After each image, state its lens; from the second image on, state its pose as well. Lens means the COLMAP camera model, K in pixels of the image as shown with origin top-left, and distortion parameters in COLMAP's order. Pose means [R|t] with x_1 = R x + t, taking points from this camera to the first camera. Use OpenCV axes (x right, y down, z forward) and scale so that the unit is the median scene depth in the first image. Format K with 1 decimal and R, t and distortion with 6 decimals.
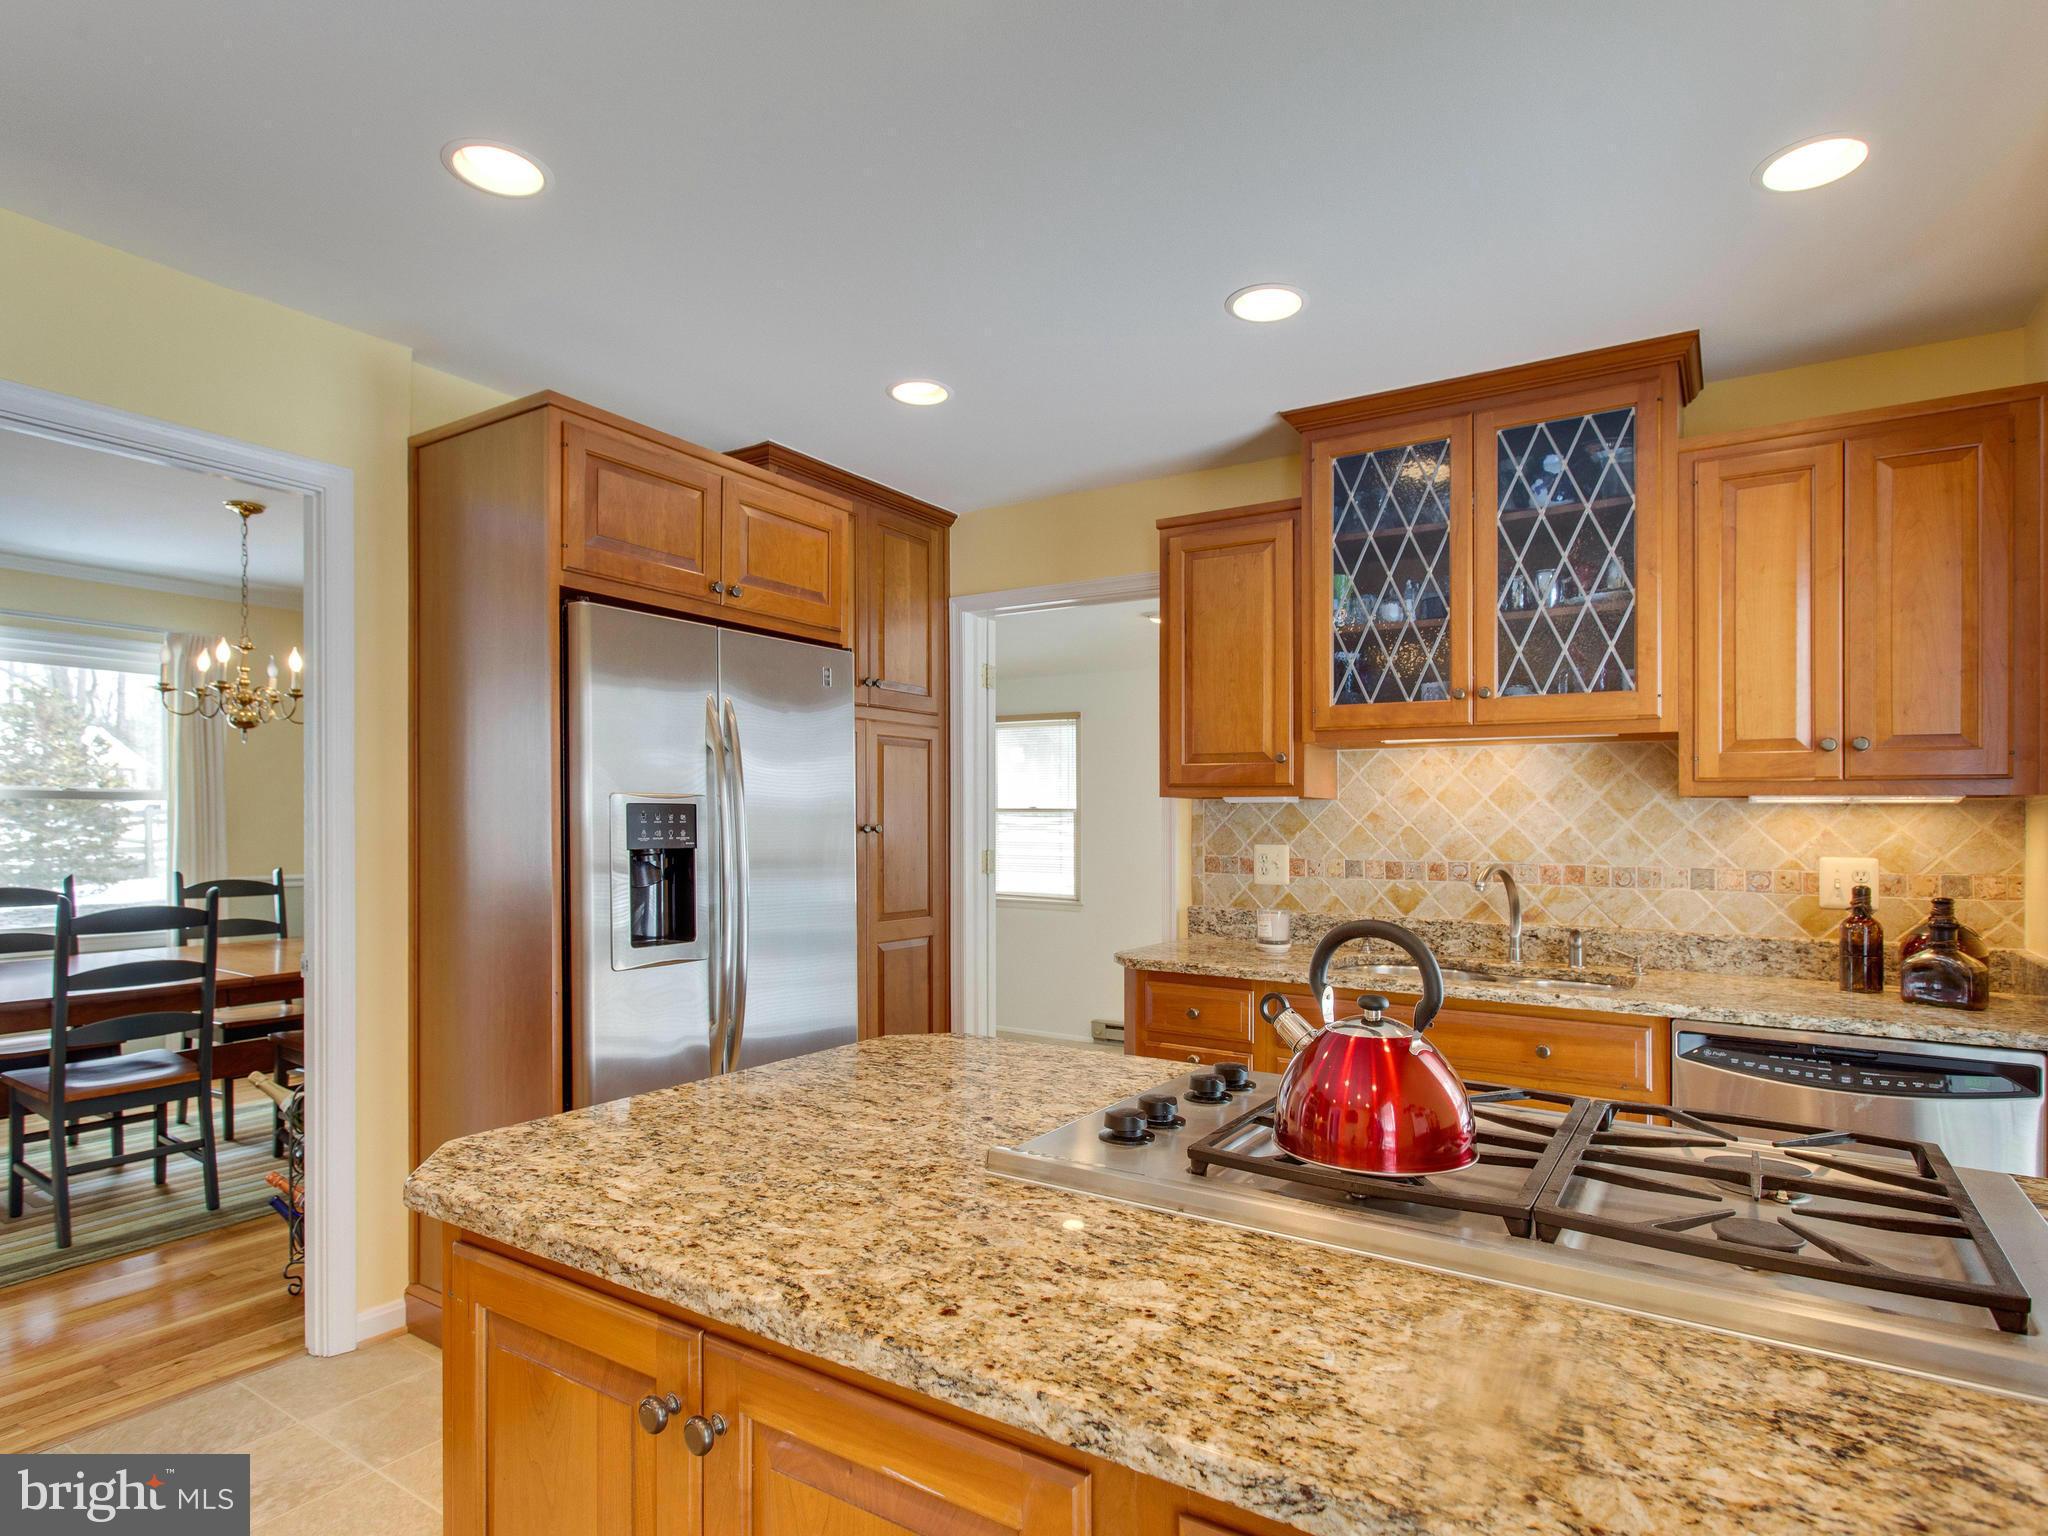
lens RADIAL K [[1101.0, 0, 1027.2], [0, 1101.0, 772.4], [0, 0, 1]] dist [0.000344, 0.001569]
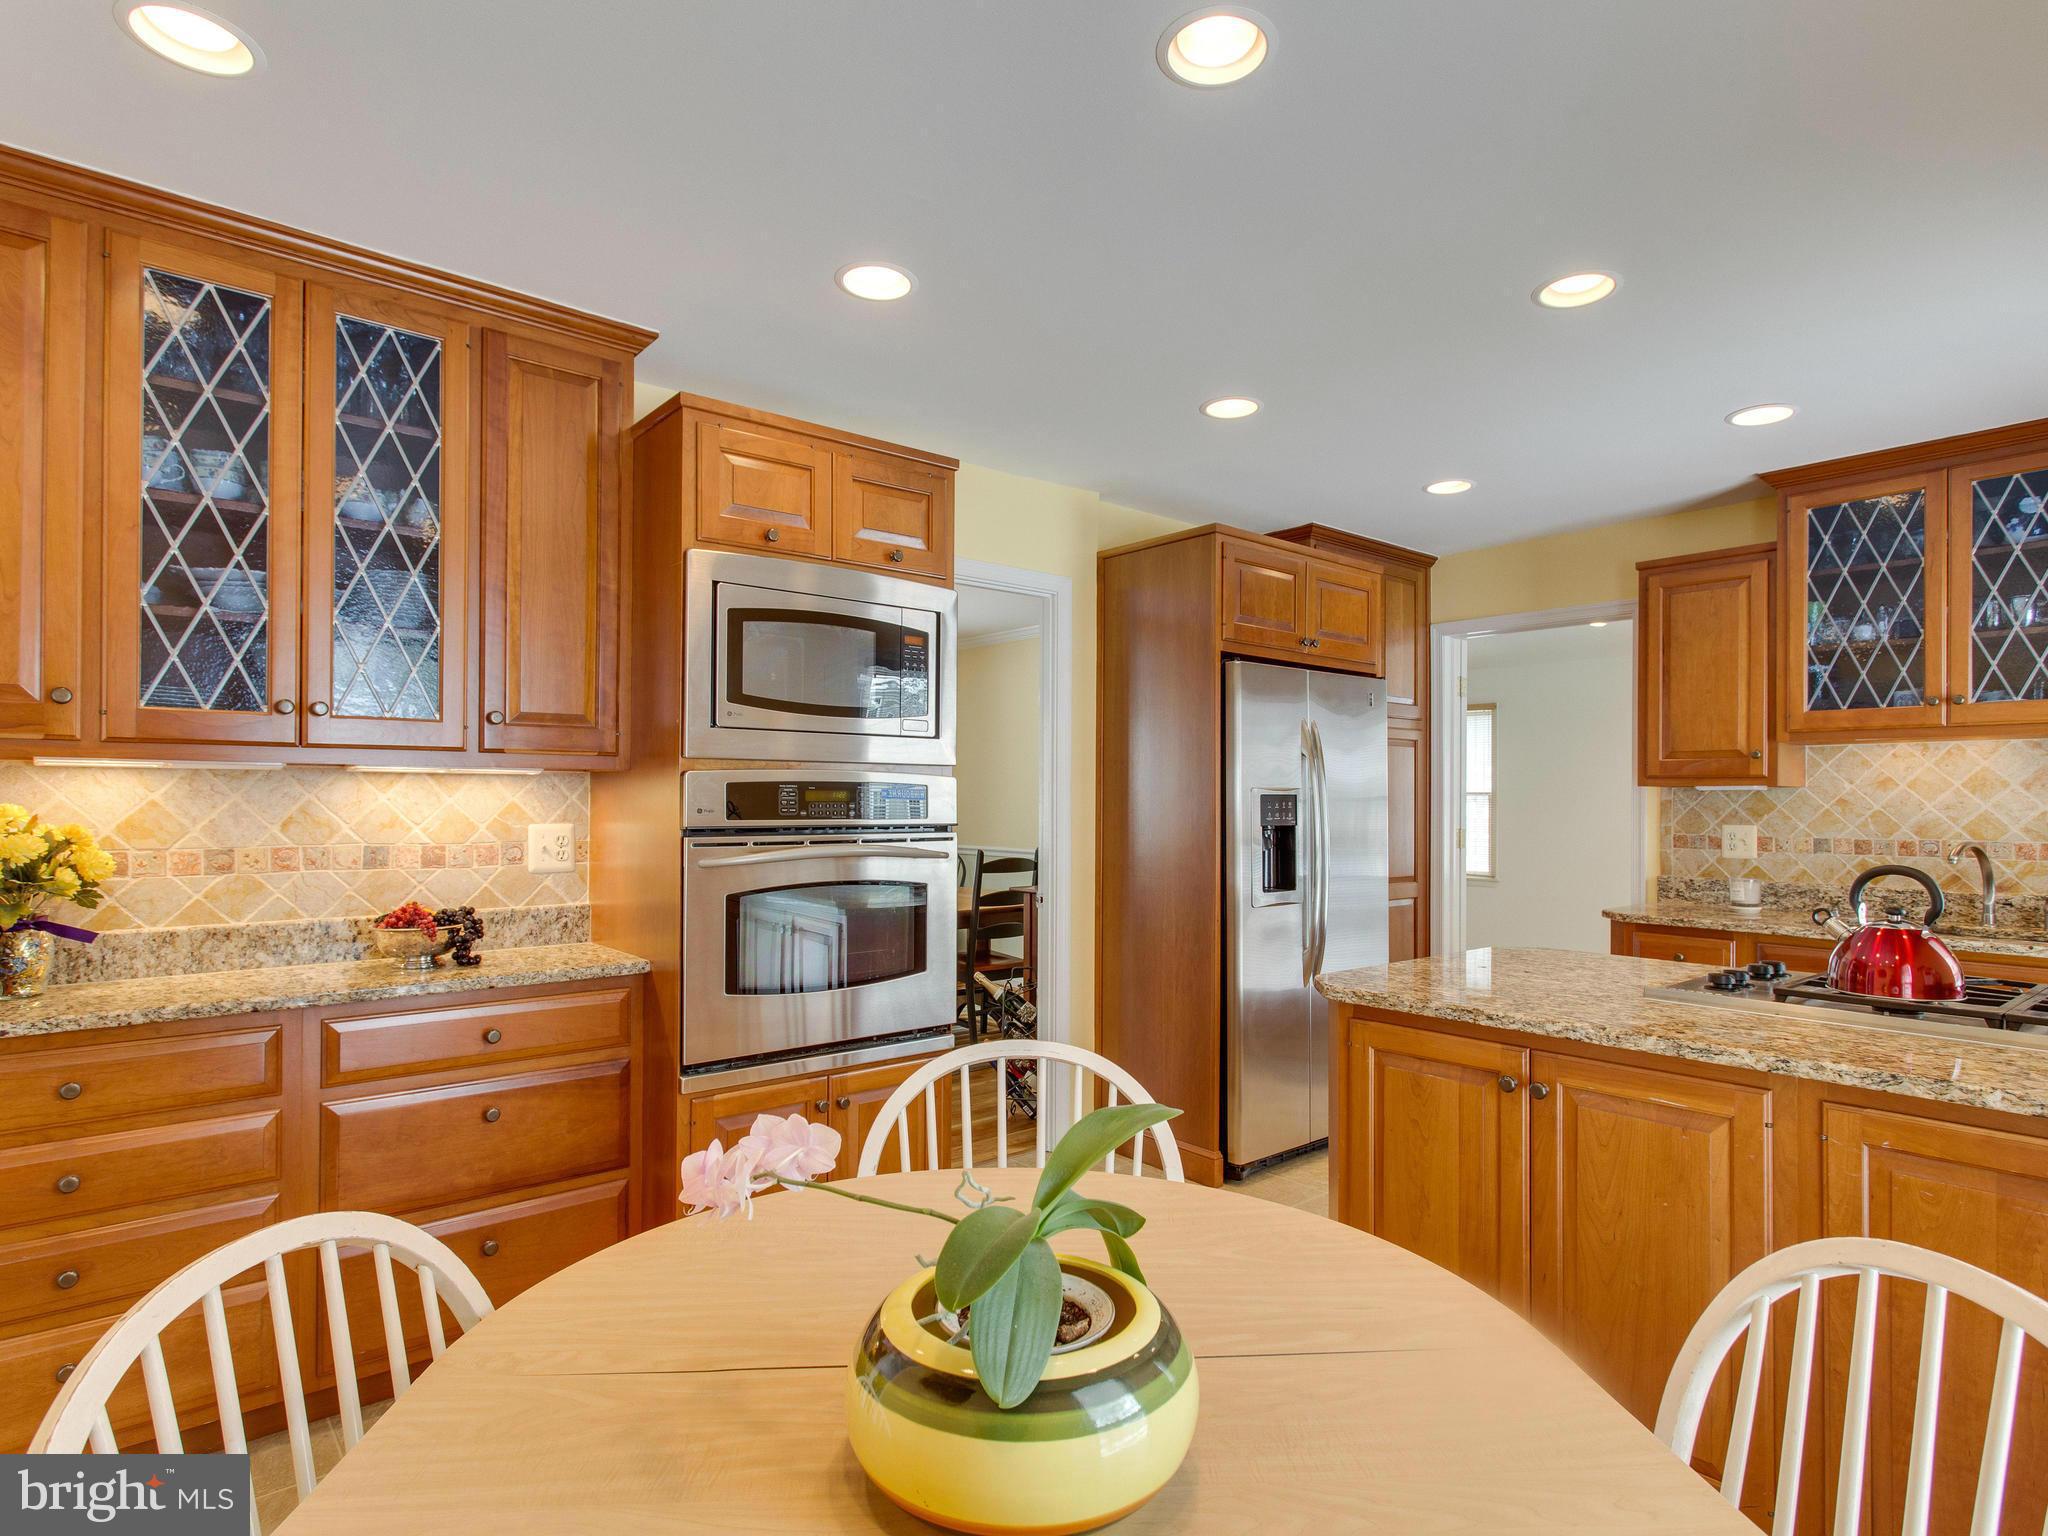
lens RADIAL K [[1101.0, 0, 1019.6], [0, 1101.0, 780.6], [0, 0, 1]] dist [0.000344, 0.001569]
pose [[0.954976, -0.007894, -0.296578, -0.195648], [0.015075, 0.999646, 0.021933, -0.023846], [0.296300, -0.025417, 0.954757, -0.429498]]
